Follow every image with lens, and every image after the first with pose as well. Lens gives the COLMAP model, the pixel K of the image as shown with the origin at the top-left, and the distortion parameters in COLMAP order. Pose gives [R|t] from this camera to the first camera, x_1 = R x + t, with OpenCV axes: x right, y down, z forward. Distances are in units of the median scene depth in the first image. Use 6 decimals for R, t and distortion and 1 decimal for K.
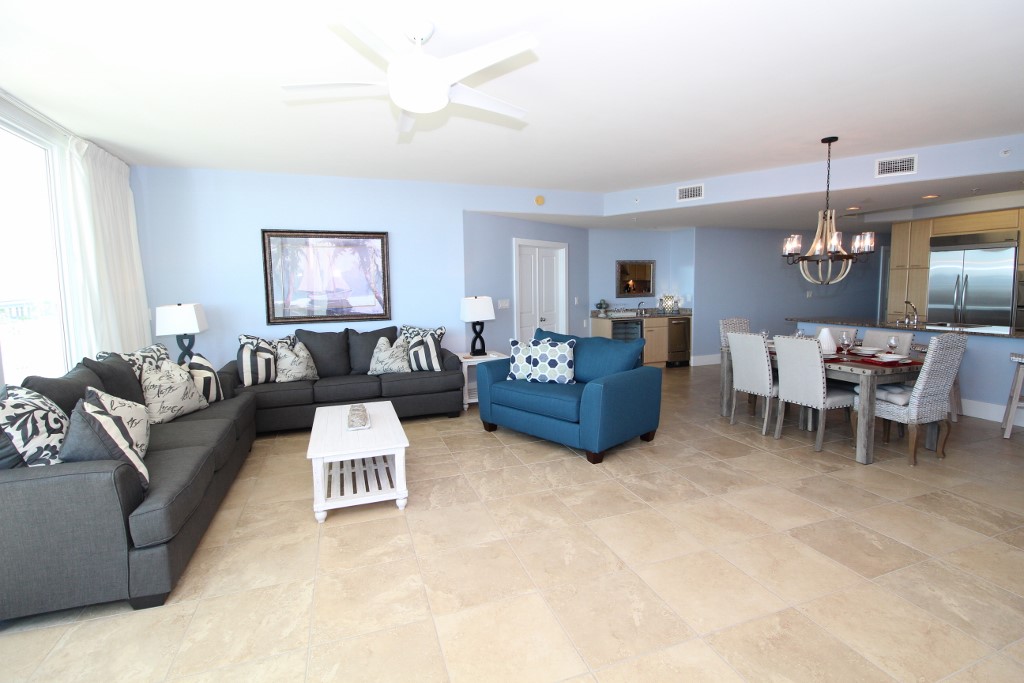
lens RADIAL K [[474.8, 0, 509.5], [0, 474.8, 328.7], [0, 0, 1]] dist [0.000647, -0.016031]
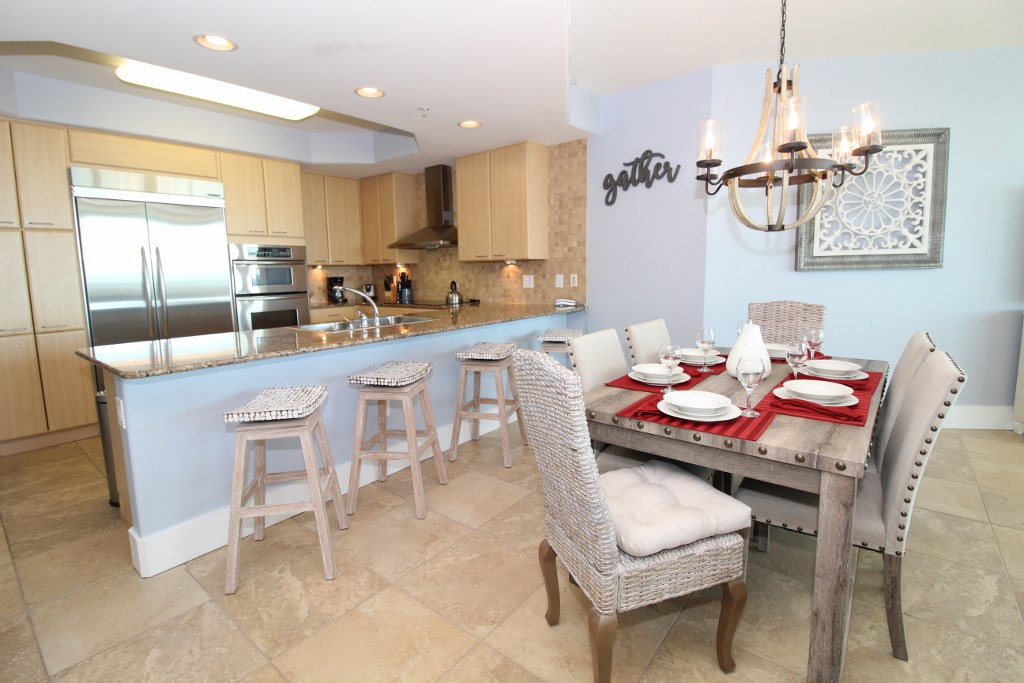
lens RADIAL K [[474.8, 0, 509.5], [0, 474.8, 328.7], [0, 0, 1]] dist [0.000647, -0.016031]
pose [[-0.533987, -0.079329, 0.841763, 0.519448], [0.101557, 0.982362, 0.157004, -0.129815], [-0.839371, 0.169325, -0.516512, 1.963523]]
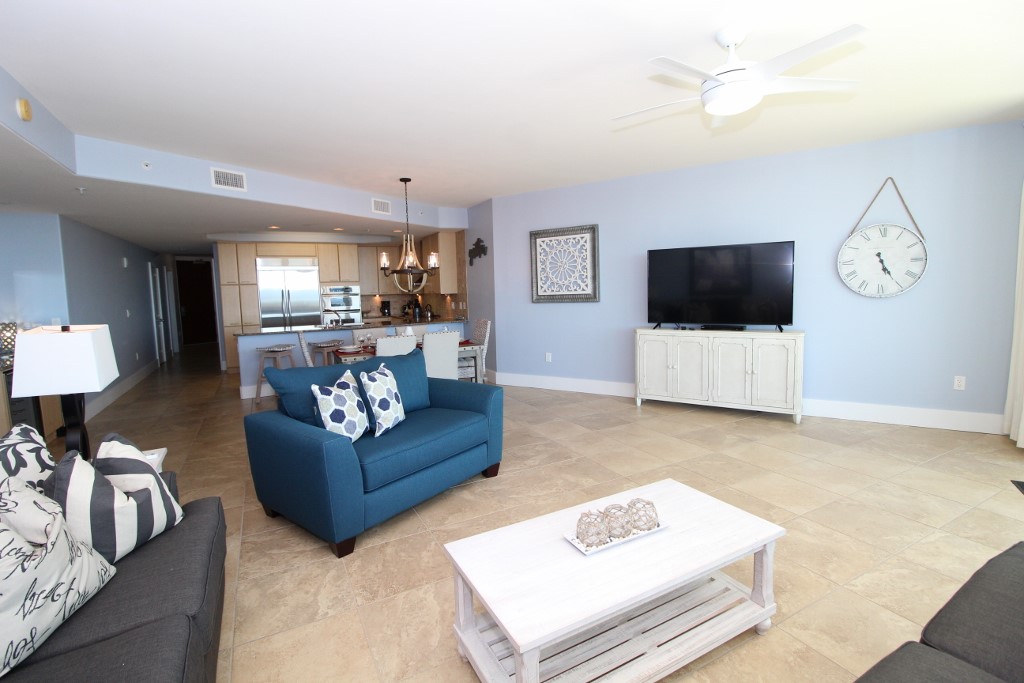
lens RADIAL K [[474.8, 0, 509.5], [0, 474.8, 328.7], [0, 0, 1]] dist [0.000647, -0.016031]
pose [[-0.152312, -0.066665, 0.986082, -0.863315], [0.117605, 0.989411, 0.085055, -0.097722], [-0.981310, 0.128923, -0.142859, 1.240109]]
